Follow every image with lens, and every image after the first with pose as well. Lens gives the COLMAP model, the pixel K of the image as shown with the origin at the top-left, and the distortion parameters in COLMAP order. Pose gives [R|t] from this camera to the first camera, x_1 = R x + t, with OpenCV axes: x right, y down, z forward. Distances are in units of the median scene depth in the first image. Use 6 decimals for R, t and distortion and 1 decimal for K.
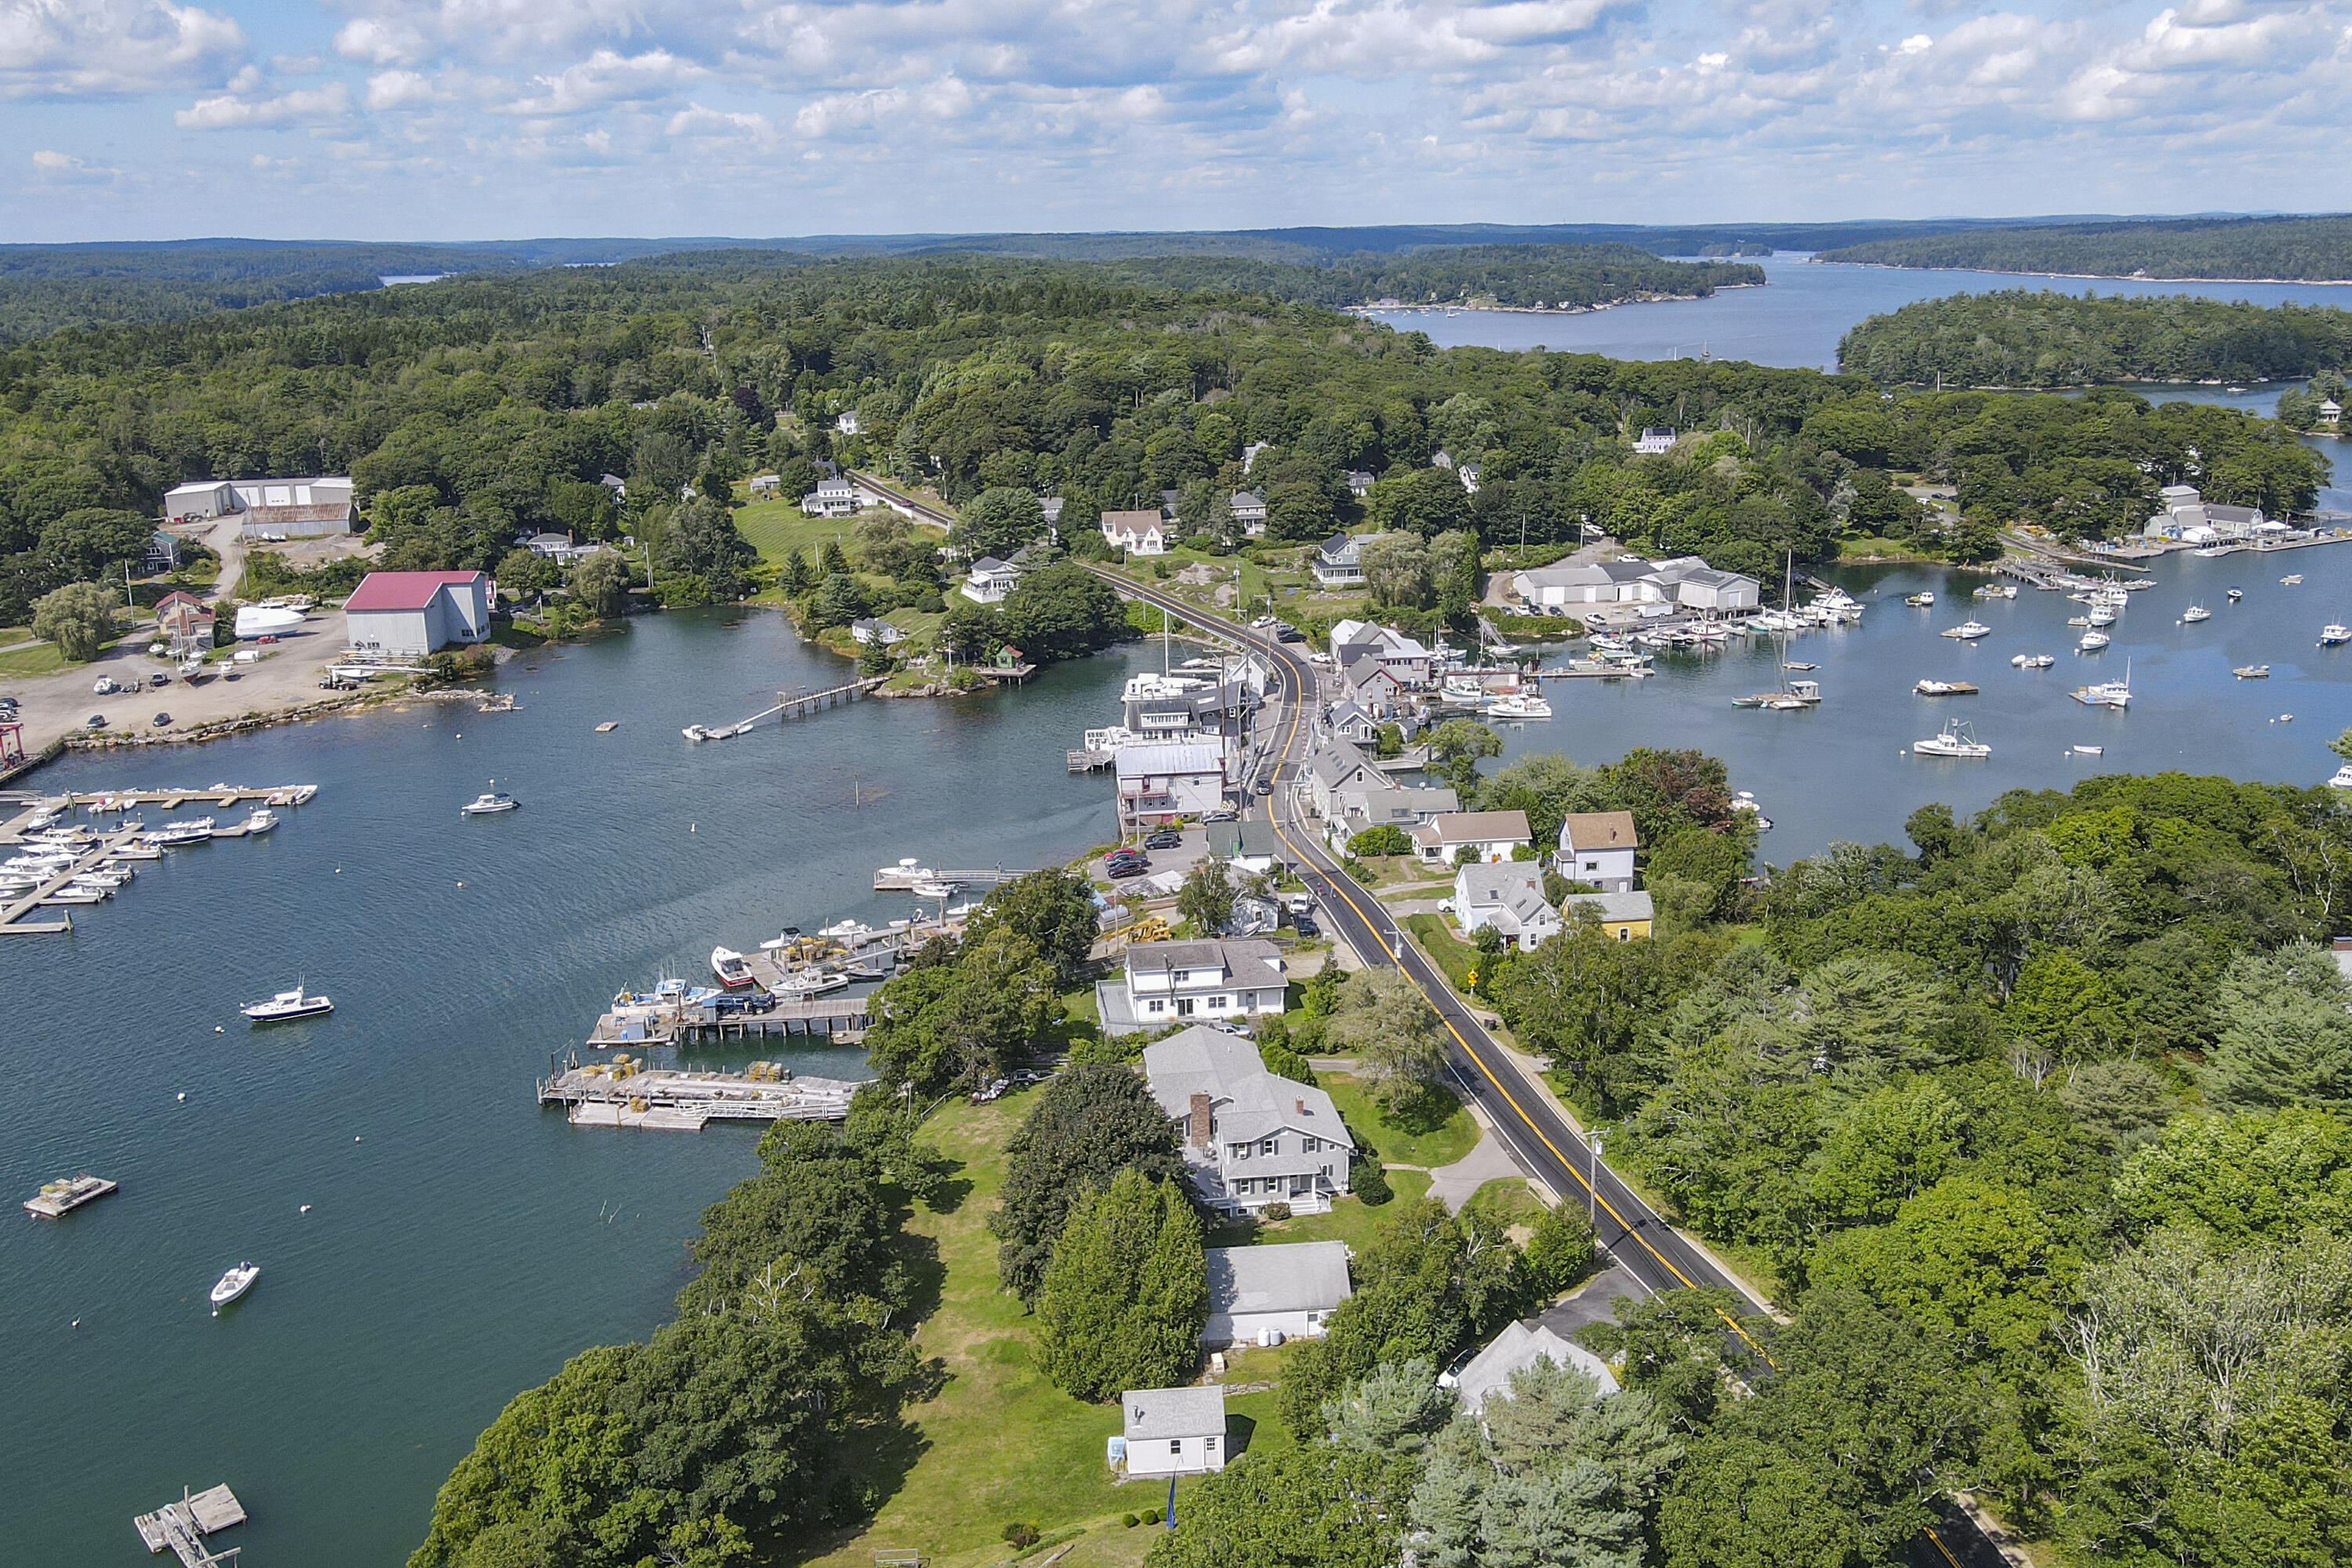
lens RADIAL K [[2111.1, 0, 1176.0], [0, 2111.1, 784.0], [0, 0, 1]] dist [-0.018236, 0.093094]
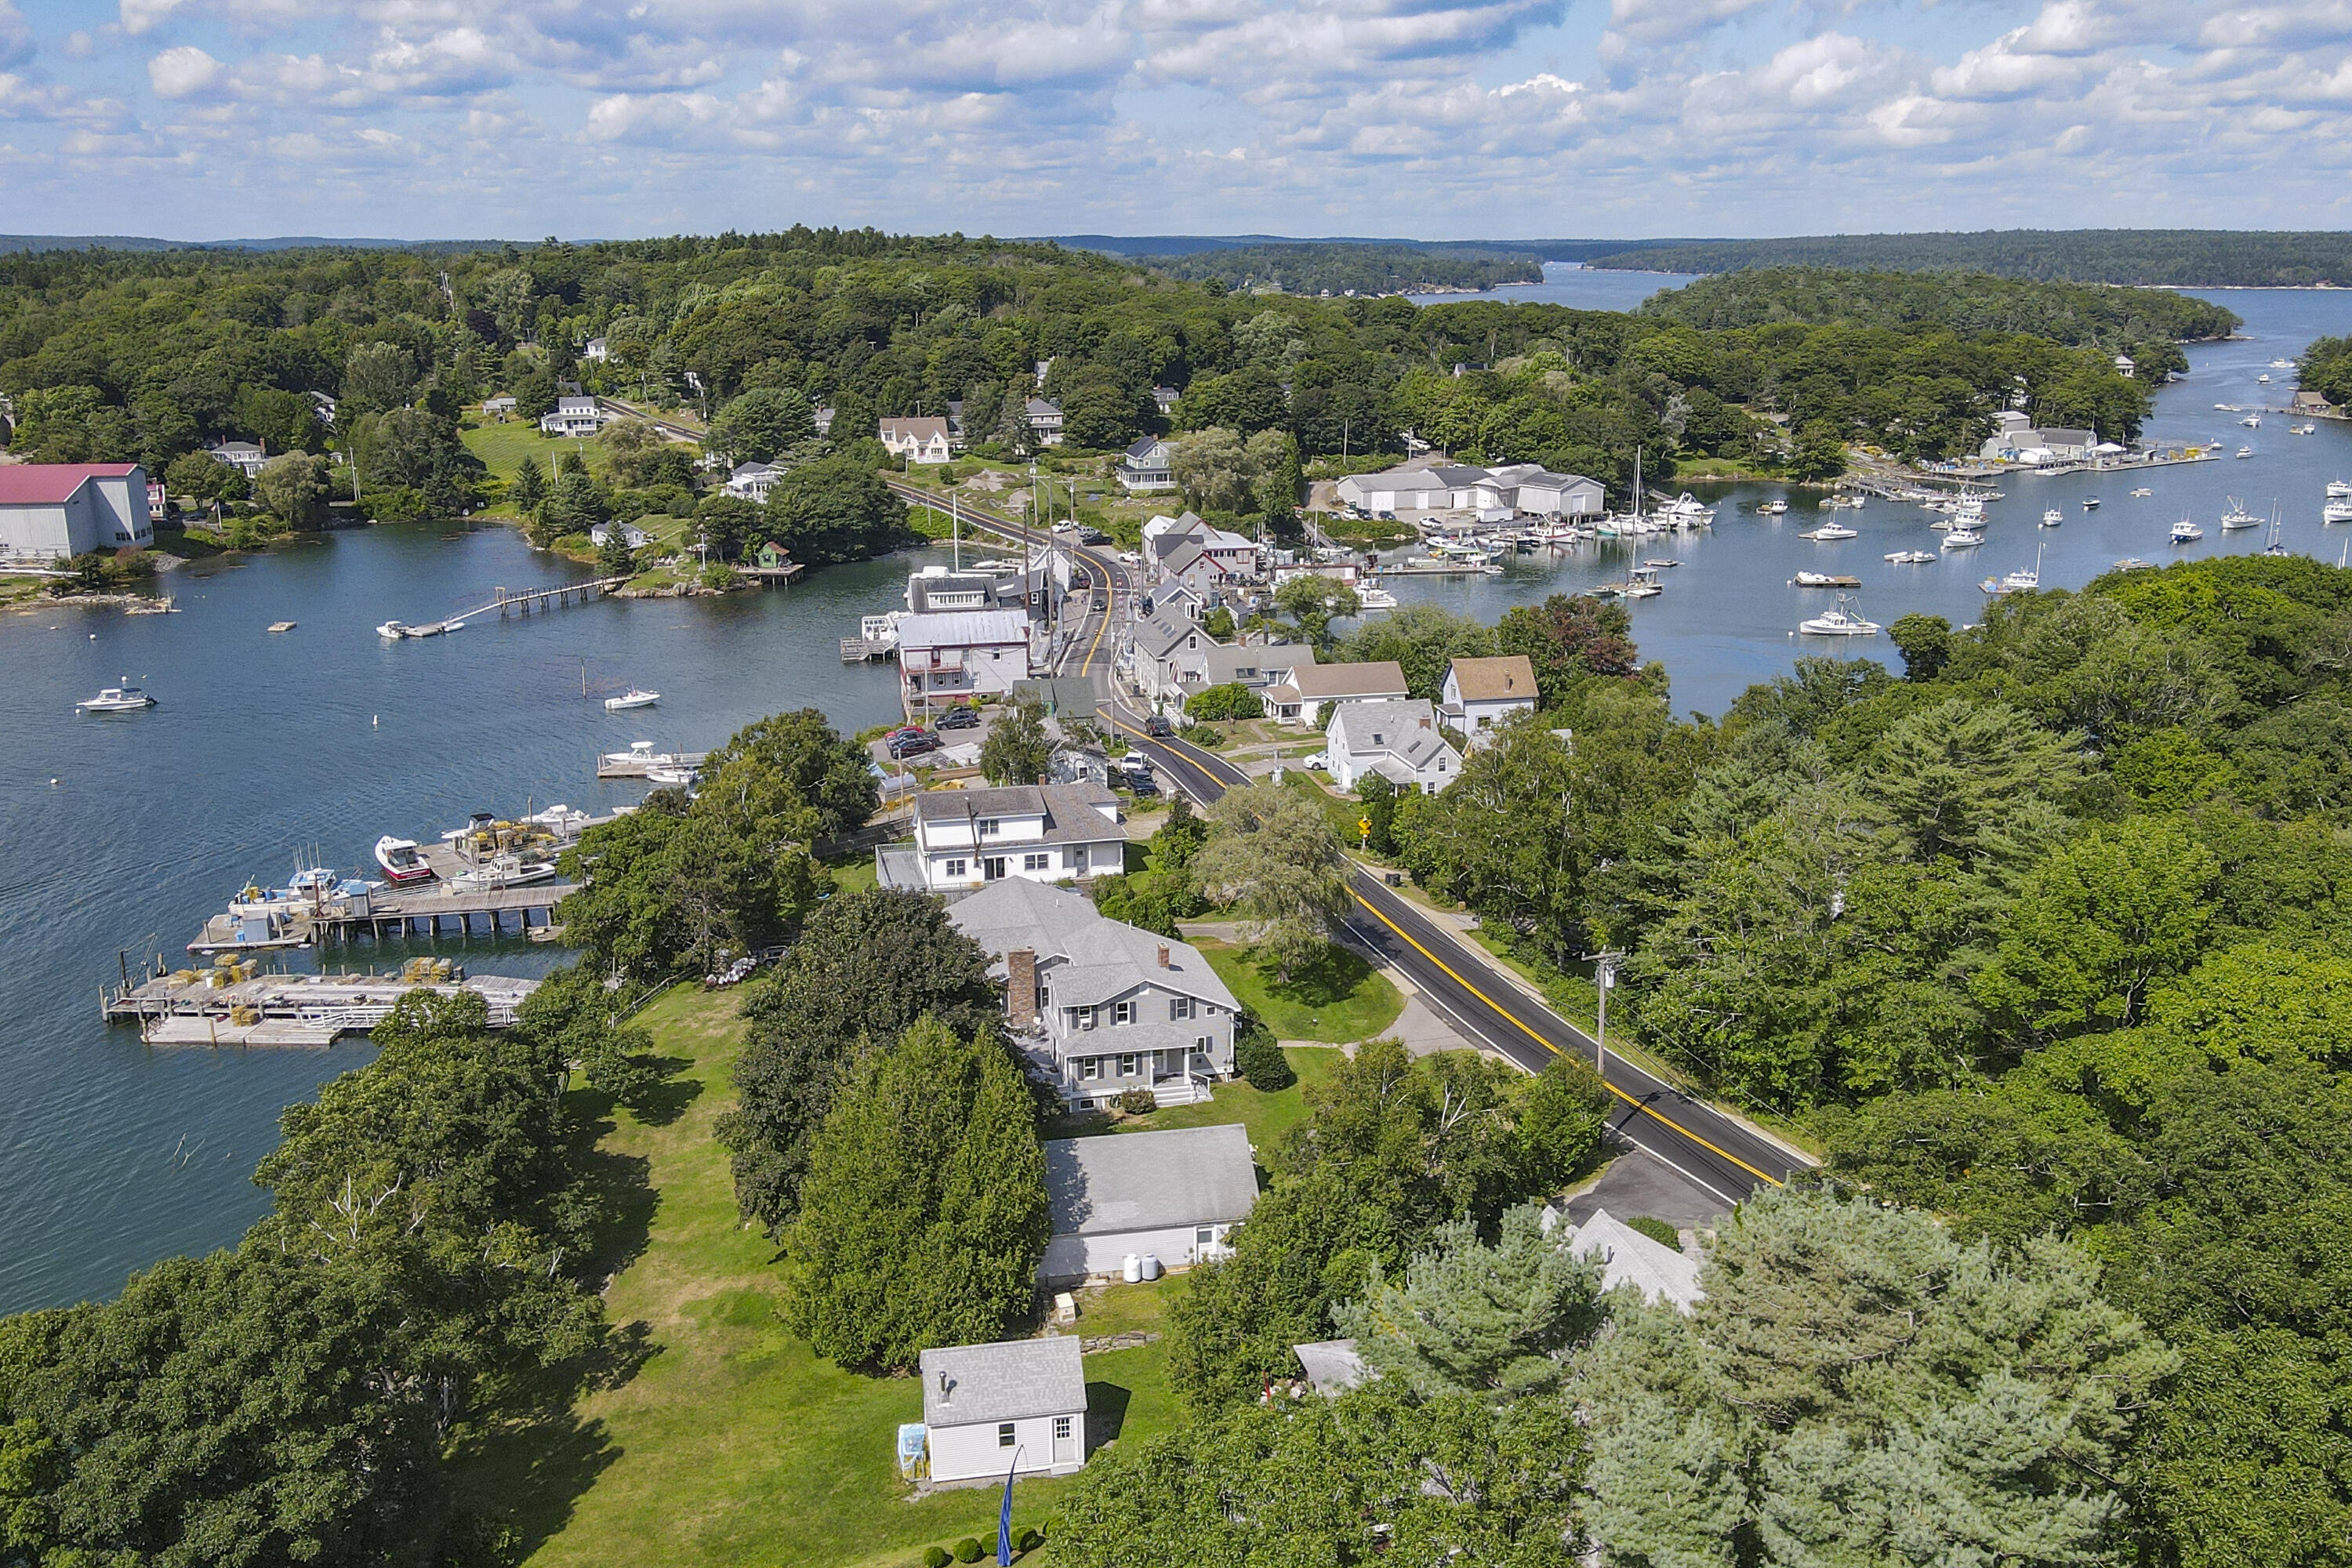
lens RADIAL K [[2111.1, 0, 1176.0], [0, 2111.1, 784.0], [0, 0, 1]] dist [-0.018236, 0.093094]
pose [[0.994776, -0.014998, 0.100973, -0.004742], [0.015666, 0.999860, -0.005822, 0.055936], [-0.100871, 0.007373, 0.994872, 0.165171]]
